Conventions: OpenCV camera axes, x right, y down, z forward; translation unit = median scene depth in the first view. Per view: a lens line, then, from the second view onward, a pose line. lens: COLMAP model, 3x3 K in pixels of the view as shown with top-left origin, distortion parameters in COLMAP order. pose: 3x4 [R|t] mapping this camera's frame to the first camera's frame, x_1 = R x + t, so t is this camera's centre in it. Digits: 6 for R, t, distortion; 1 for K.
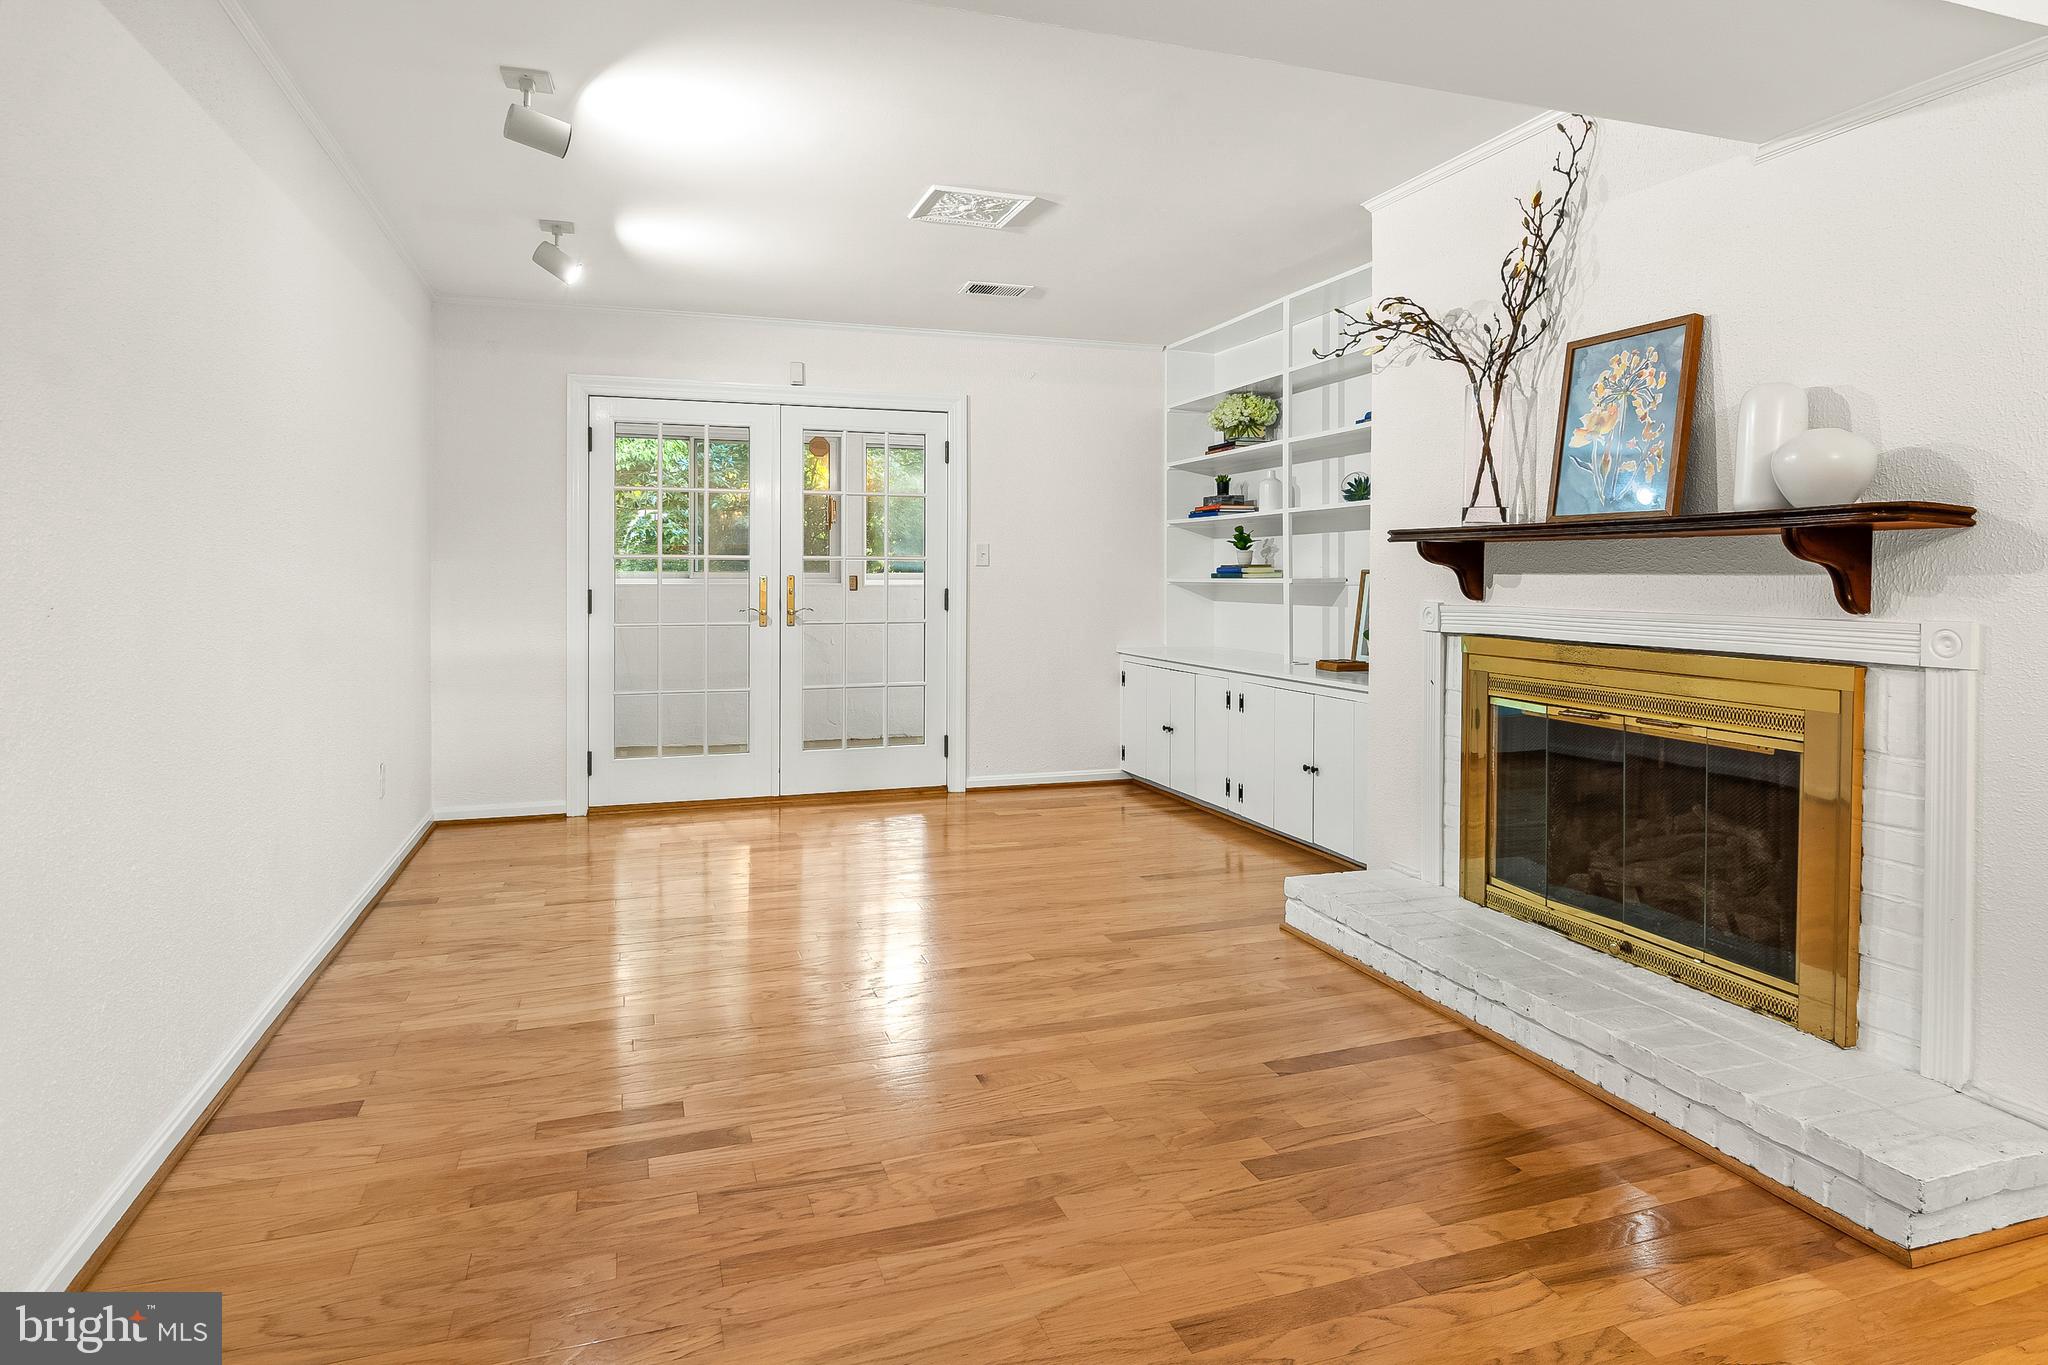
lens RADIAL K [[1120.5, 0, 1013.2], [0, 1120.5, 652.2], [0, 0, 1]] dist [-0.001830, -0.000520]
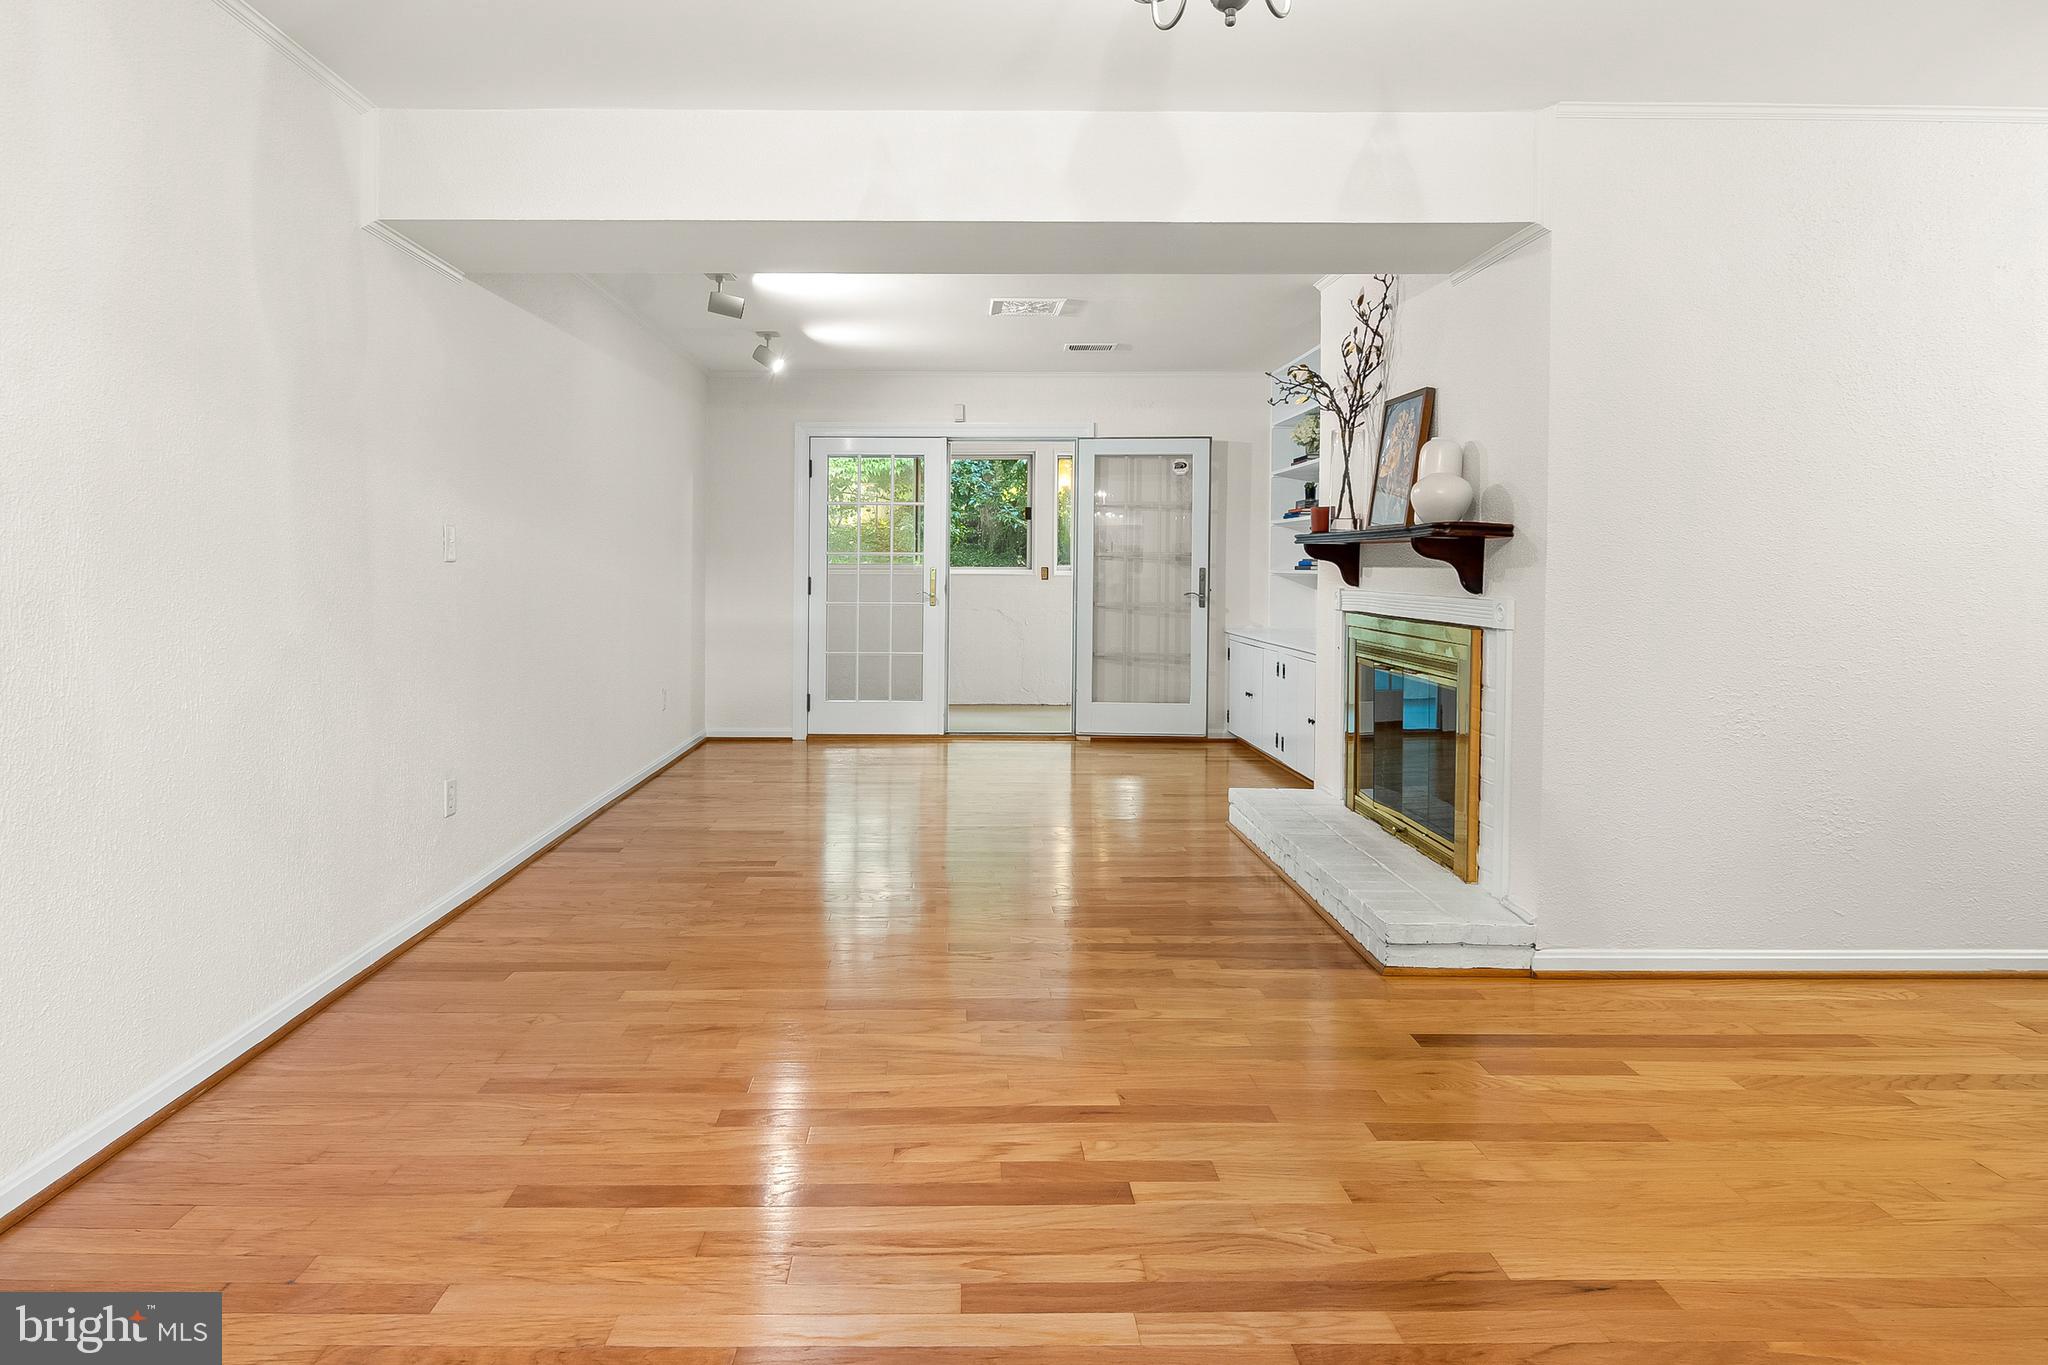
lens RADIAL K [[1135.6, 0, 979.6], [0, 1135.6, 680.7], [0, 0, 1]] dist [0.000278, 0.000004]
pose [[0.954313, 0.031394, -0.297155, 0.418941], [-0.021939, 0.999143, 0.035101, 0.031497], [0.298002, -0.026978, 0.954184, -0.484409]]
